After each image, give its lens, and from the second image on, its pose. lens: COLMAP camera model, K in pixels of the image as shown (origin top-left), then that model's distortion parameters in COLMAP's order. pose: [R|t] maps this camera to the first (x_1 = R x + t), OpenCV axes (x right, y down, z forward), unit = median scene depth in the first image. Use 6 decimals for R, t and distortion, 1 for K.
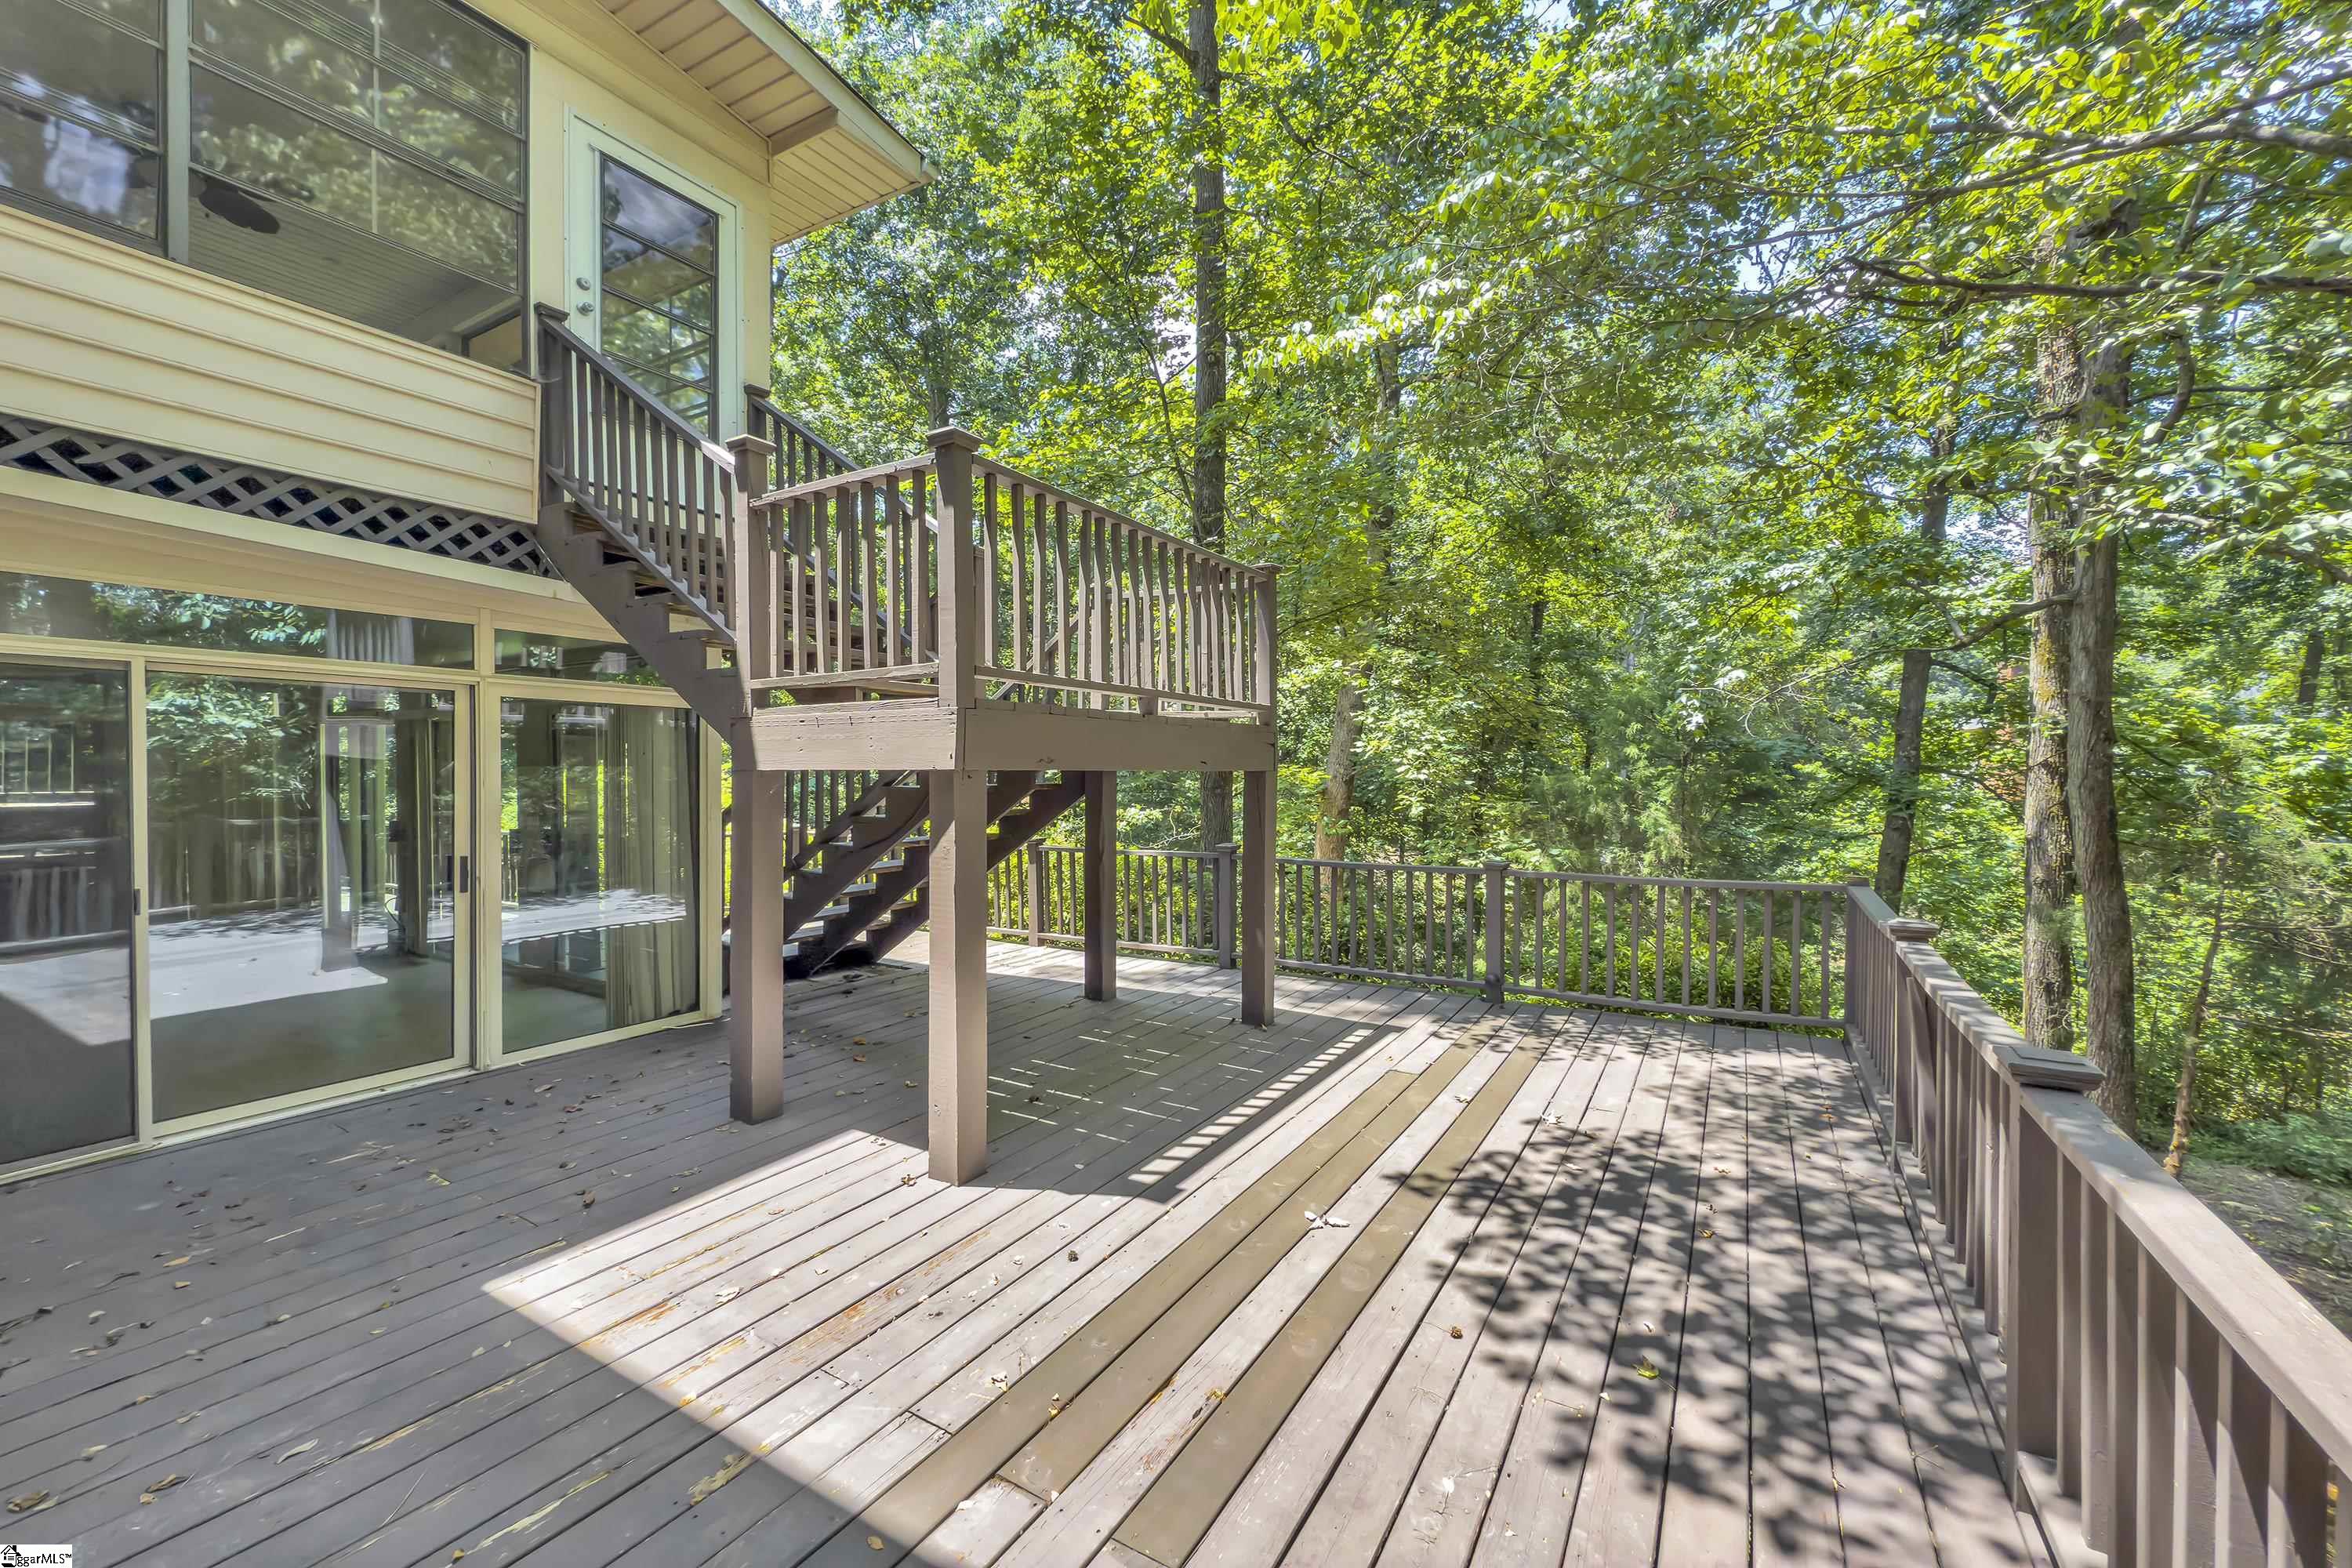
lens RADIAL K [[946.6, 0, 1192.3], [0, 946.6, 778.1], [0, 0, 1]] dist [-0.002183, -0.001817]
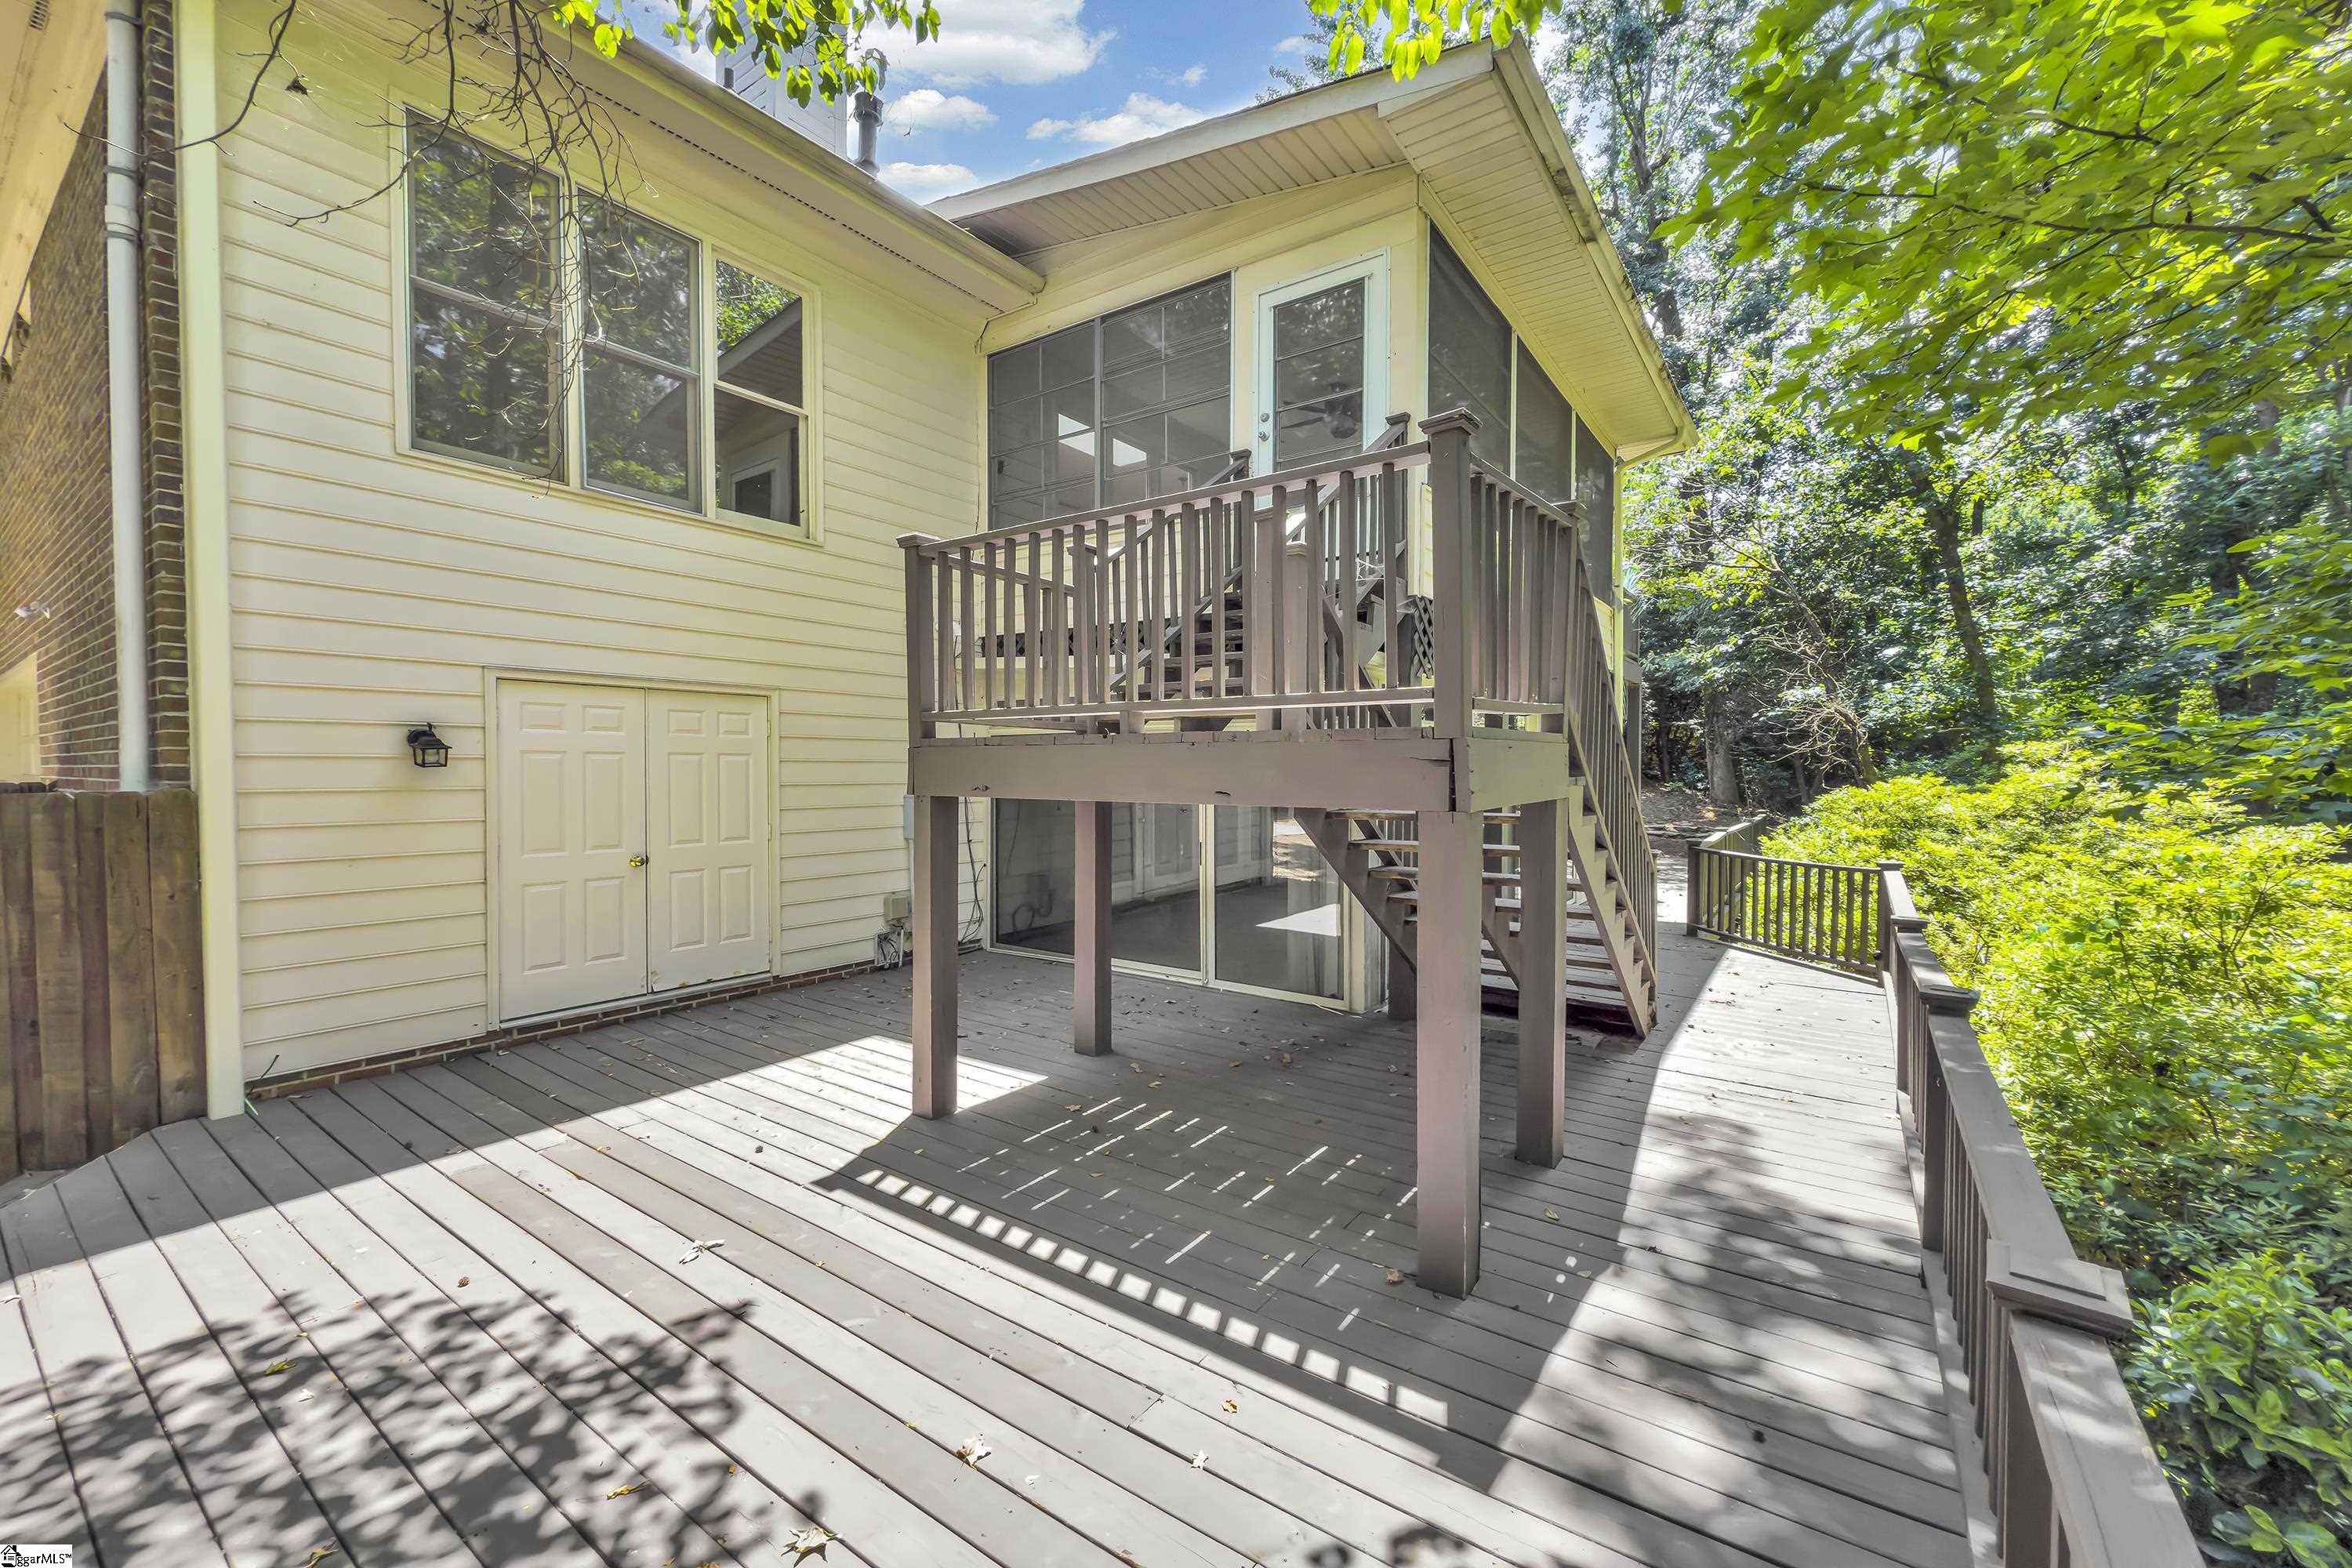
lens RADIAL K [[946.6, 0, 1189.5], [0, 946.6, 779.4], [0, 0, 1]] dist [-0.002183, -0.001817]
pose [[-0.078529, 0.016223, -0.996780, 1.091976], [-0.015625, 0.999725, 0.017501, -0.060798], [0.996789, 0.016950, -0.078254, 1.588787]]
